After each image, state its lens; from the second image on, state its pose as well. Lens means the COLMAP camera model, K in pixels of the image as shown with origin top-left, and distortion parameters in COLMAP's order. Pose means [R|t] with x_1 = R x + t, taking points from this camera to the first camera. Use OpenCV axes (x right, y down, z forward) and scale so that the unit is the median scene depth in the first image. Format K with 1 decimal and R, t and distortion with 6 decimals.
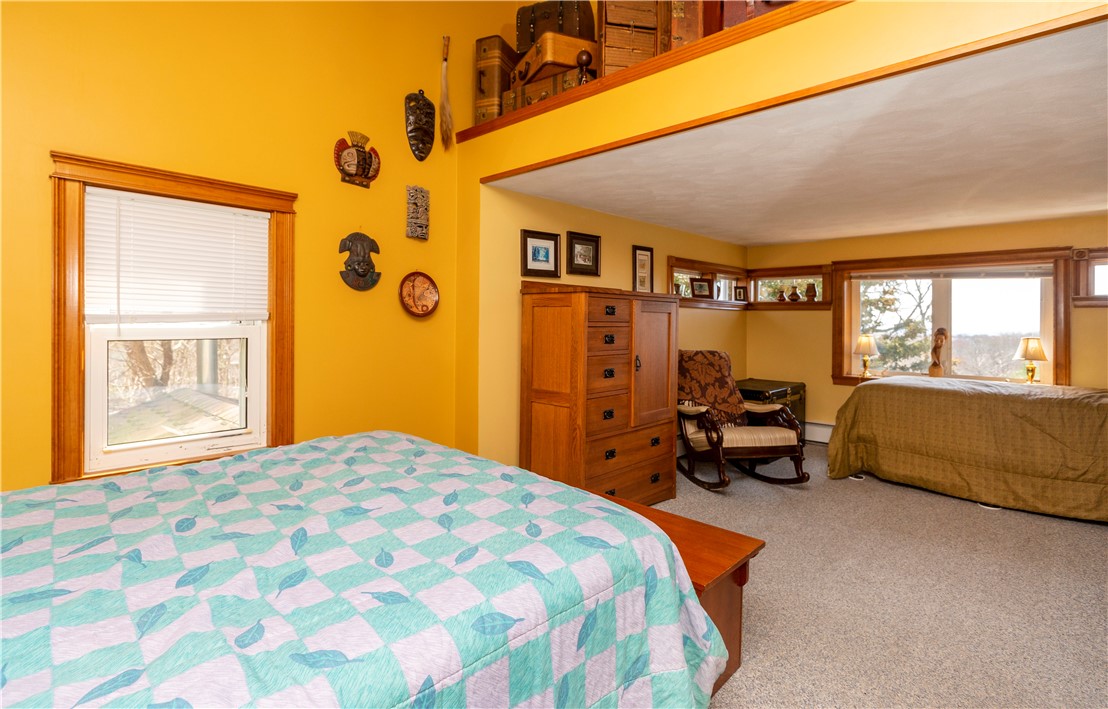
lens RADIAL K [[541.7, 0, 552.7], [0, 541.7, 323.7], [0, 0, 1]] dist [0.001218, 0.000284]
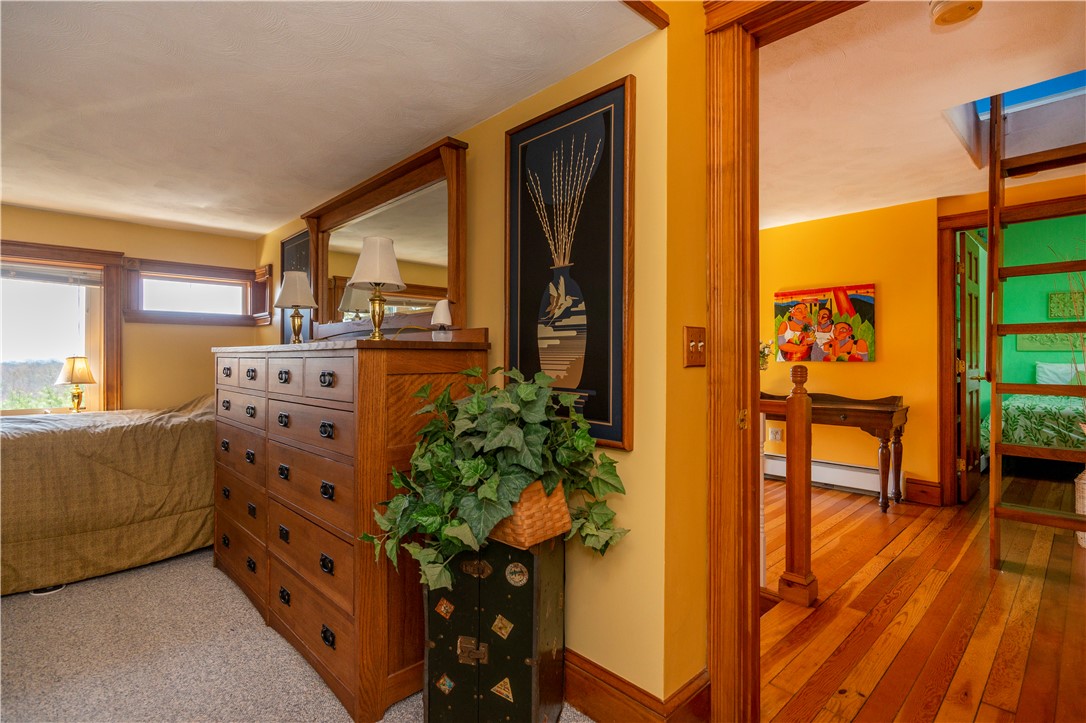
lens RADIAL K [[531.8, 0, 542.6], [0, 531.8, 351.0], [0, 0, 1]] dist [-0.005079, -0.001271]
pose [[0.061853, 0.002524, 0.998082, 0.154999], [0.000911, 0.999996, -0.002586, 0.025341], [-0.998085, 0.001069, 0.061851, 0.312521]]
